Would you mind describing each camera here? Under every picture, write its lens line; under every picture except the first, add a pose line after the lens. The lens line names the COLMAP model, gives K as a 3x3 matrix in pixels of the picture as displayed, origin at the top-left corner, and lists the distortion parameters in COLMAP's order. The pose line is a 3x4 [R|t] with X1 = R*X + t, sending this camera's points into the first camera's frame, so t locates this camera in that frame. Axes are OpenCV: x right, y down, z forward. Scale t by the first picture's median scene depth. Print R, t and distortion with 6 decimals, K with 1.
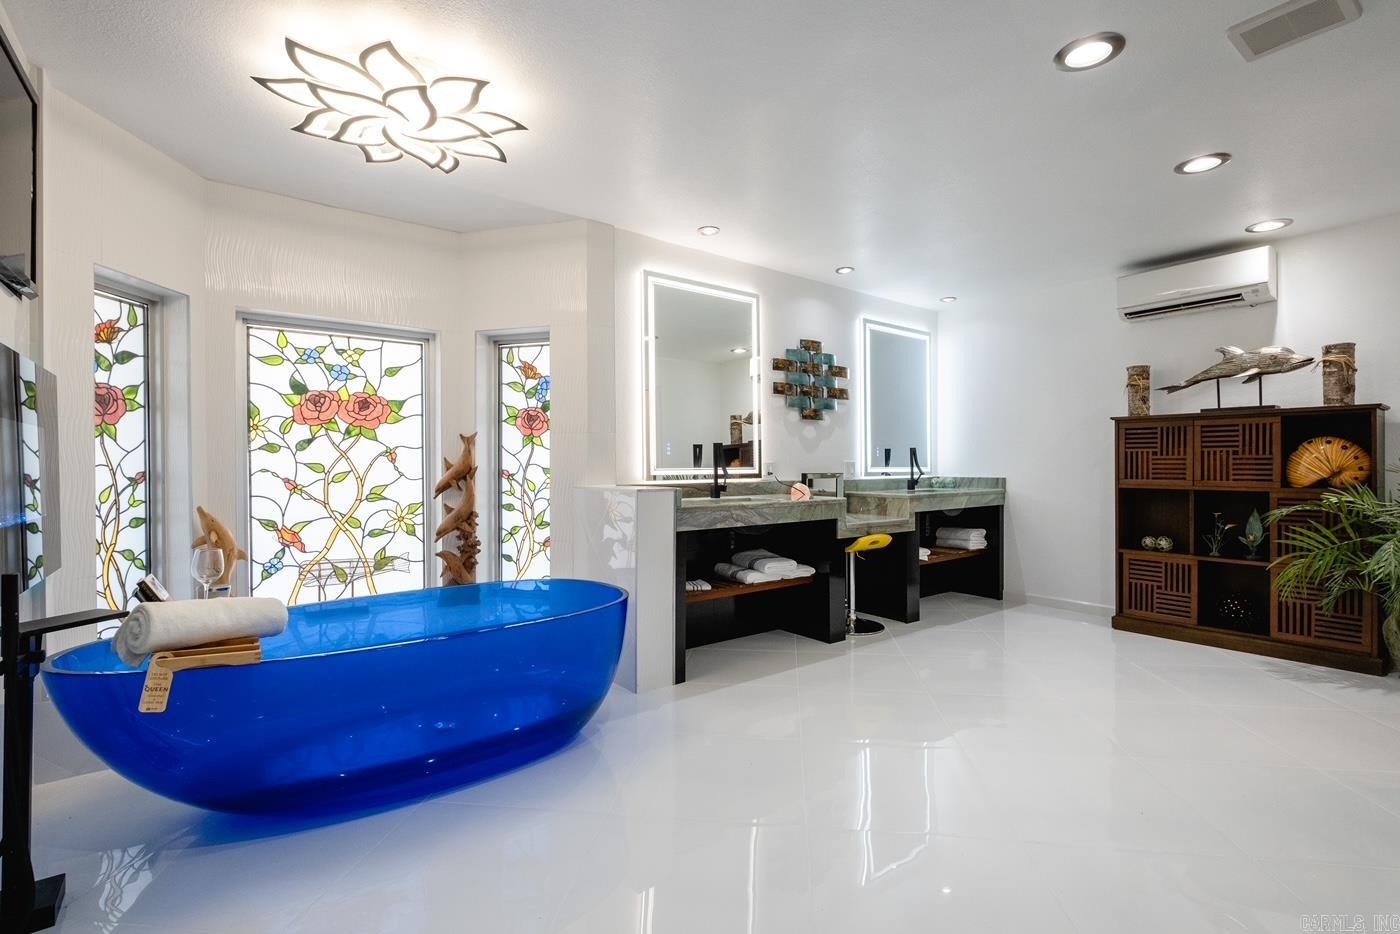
lens RADIAL K [[652.4, 0, 707.6], [0, 652.4, 469.4], [0, 0, 1]] dist [-0.004667, -0.001844]
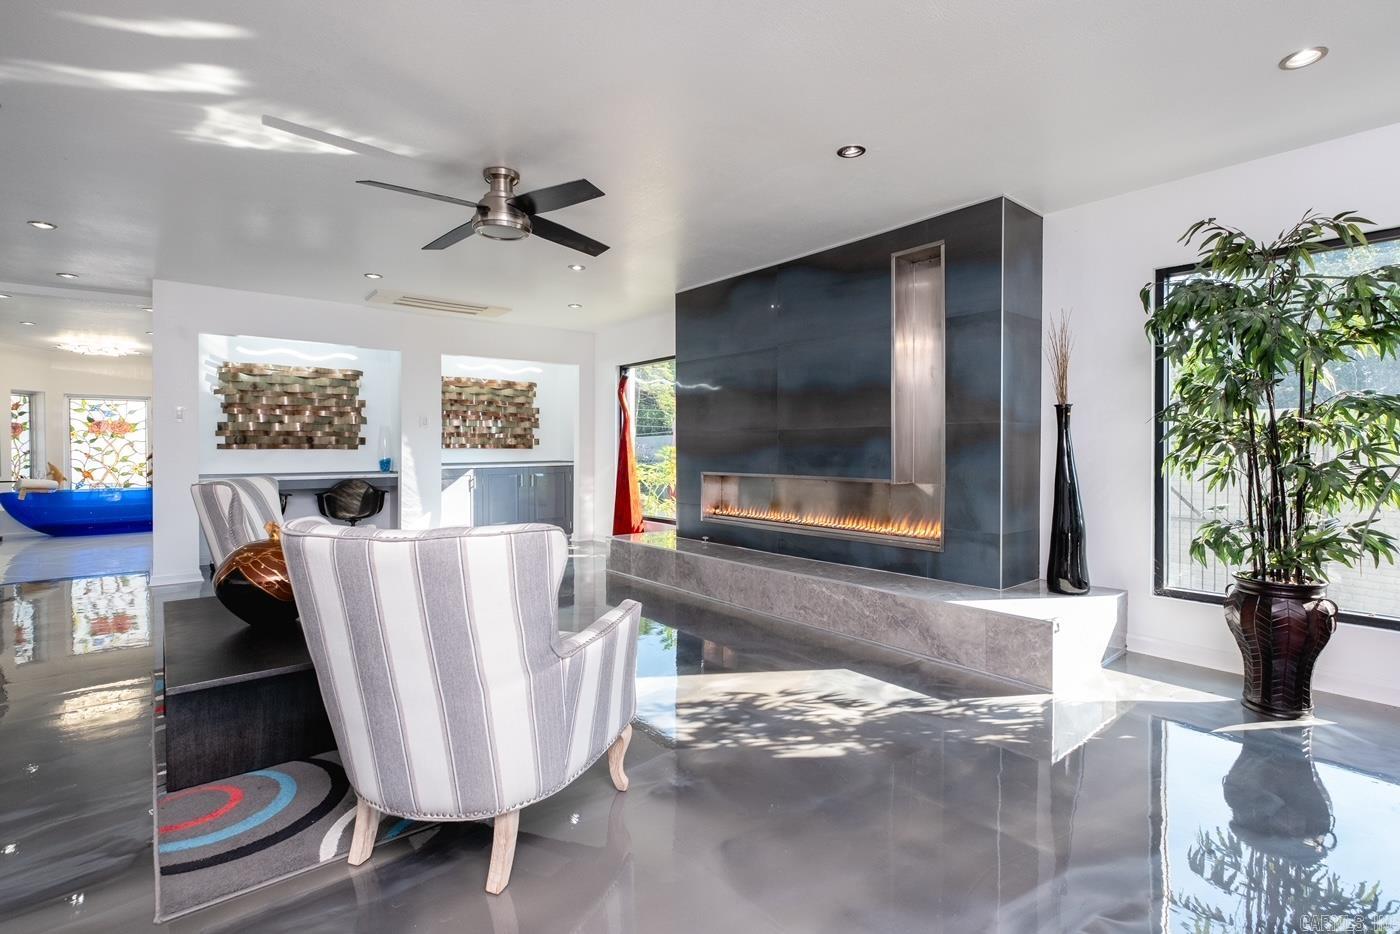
lens RADIAL K [[652.4, 0, 692.9], [0, 652.4, 453.6], [0, 0, 1]] dist [-0.004667, -0.001844]
pose [[0.999563, 0.000236, 0.029544, 1.829171], [-0.000292, 0.999998, 0.001871, 0.010494], [-0.029544, -0.001879, 0.999562, -1.808179]]
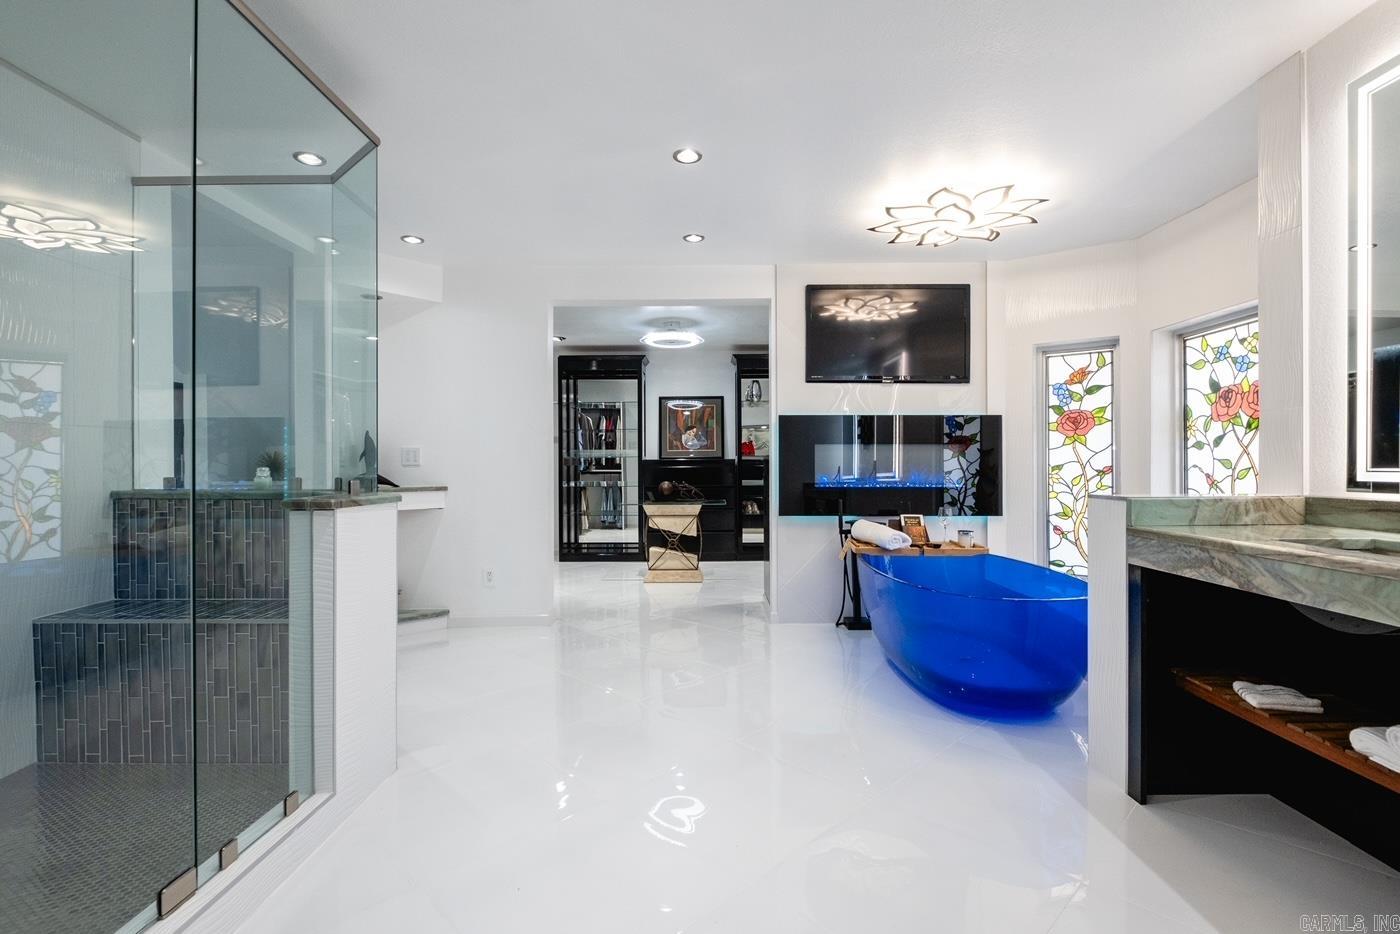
lens RADIAL K [[652.4, 0, 701.4], [0, 652.4, 467.4], [0, 0, 1]] dist [-0.004667, -0.001844]
pose [[-0.629460, 0.008355, -0.776988, 0.691581], [-0.000862, 0.999934, 0.011450, -0.007813], [0.777033, 0.007877, -0.629411, 1.021490]]
